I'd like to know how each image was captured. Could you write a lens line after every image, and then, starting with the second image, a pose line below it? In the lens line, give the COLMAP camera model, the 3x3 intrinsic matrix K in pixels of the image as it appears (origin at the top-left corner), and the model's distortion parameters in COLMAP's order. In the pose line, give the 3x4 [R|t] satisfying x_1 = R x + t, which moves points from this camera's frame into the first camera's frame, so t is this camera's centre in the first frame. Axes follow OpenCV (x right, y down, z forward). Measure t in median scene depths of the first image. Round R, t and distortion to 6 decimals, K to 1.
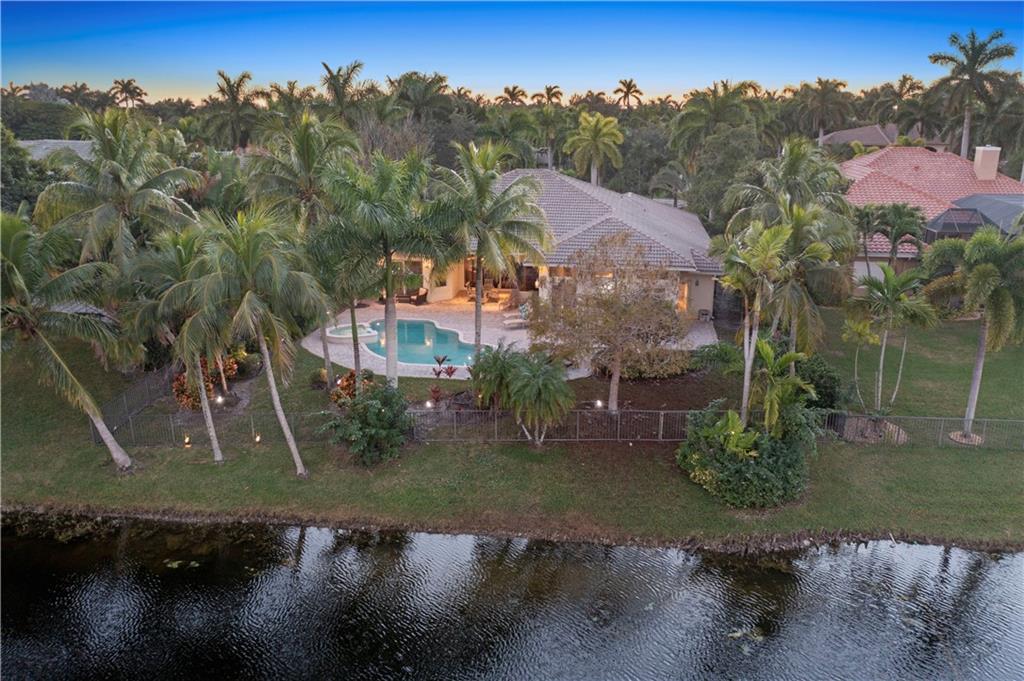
lens RADIAL K [[799.5, 0, 512.0], [0, 799.5, 340.5], [0, 0, 1]] dist [0.007904, 0.002157]
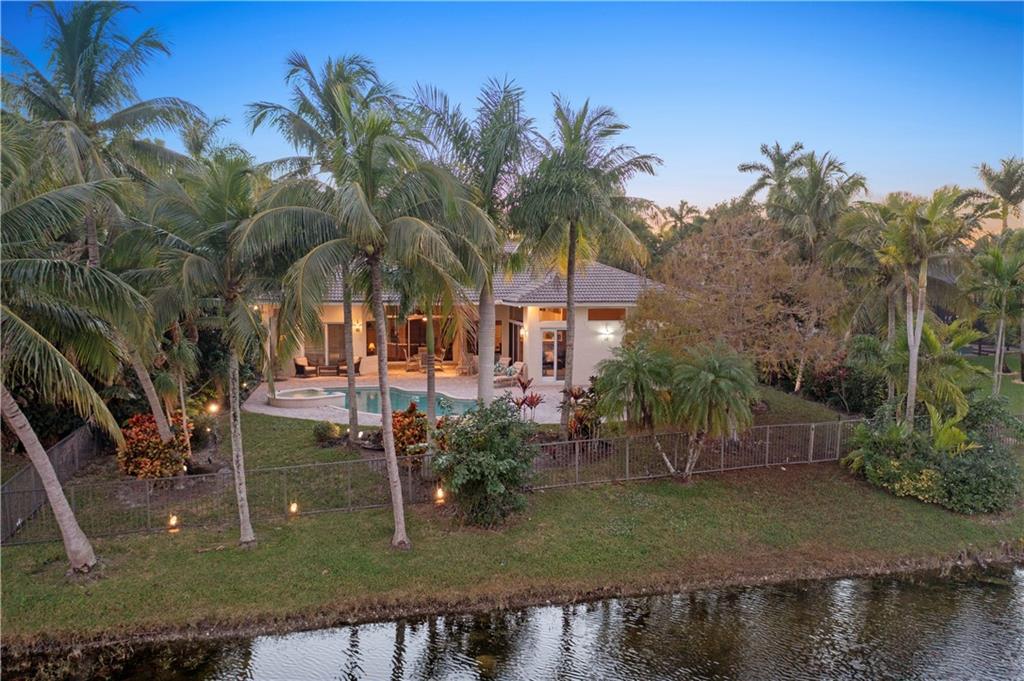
lens RADIAL K [[819.3, 0, 512.0], [0, 819.3, 340.5], [0, 0, 1]] dist [-0.005756, -0.003447]
pose [[0.941832, -0.026066, 0.335072, -0.385261], [0.091882, 0.978976, -0.182107, 0.132733], [-0.323281, 0.202301, 0.924426, 0.329744]]
